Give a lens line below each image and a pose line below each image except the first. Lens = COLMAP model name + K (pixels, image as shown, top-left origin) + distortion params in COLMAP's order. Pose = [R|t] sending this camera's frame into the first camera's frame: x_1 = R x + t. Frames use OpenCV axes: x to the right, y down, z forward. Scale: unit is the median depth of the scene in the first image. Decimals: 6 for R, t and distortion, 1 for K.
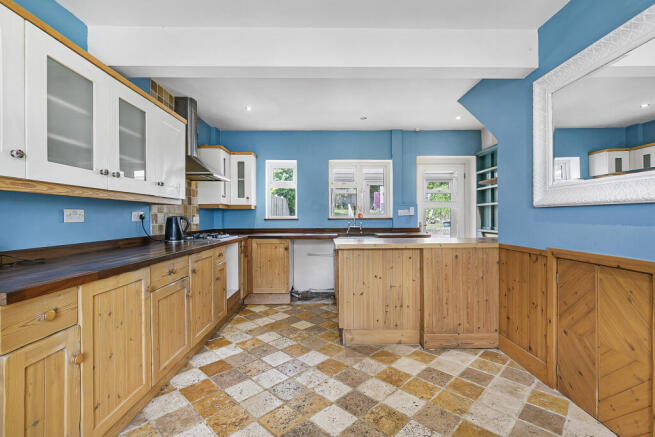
lens RADIAL K [[298.6, 0, 327.1], [0, 298.6, 216.7], [0, 0, 1]] dist [0.000653, -0.000444]
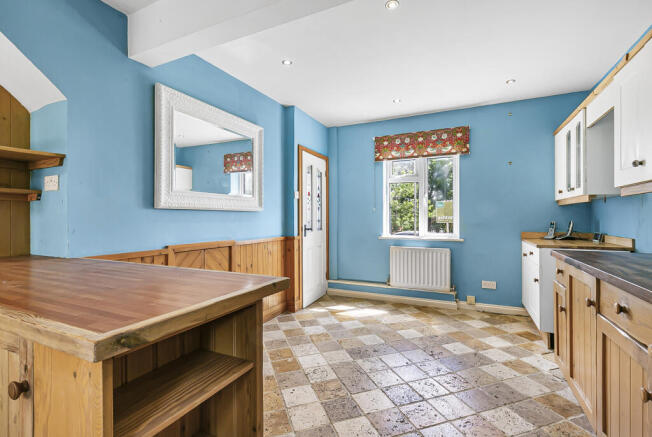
lens RADIAL K [[297.2, 0, 325.6], [0, 297.2, 216.7], [0, 0, 1]] dist [0.000653, -0.000444]
pose [[-0.896217, 0.008834, 0.443527, -0.196616], [0.006665, 0.999957, -0.006449, 0.006476], [-0.443565, -0.002824, -0.896238, 1.298167]]
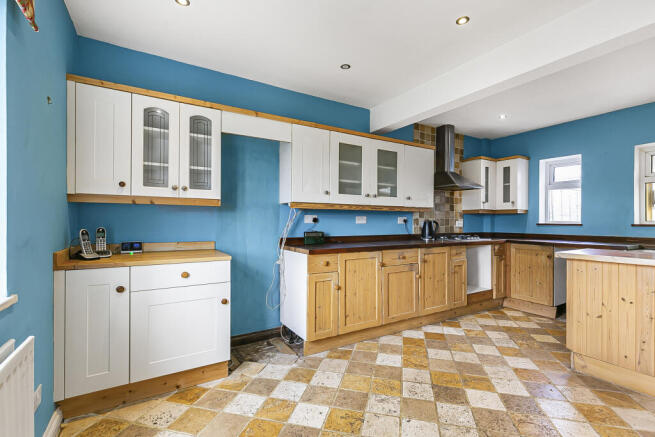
lens RADIAL K [[298.6, 0, 327.1], [0, 298.6, 216.7], [0, 0, 1]] dist [0.000653, -0.000444]
pose [[0.506017, -0.004563, -0.862511, 0.446144], [-0.004886, 0.999955, -0.008157, -0.005758], [0.862509, 0.008341, 0.505972, -0.065383]]
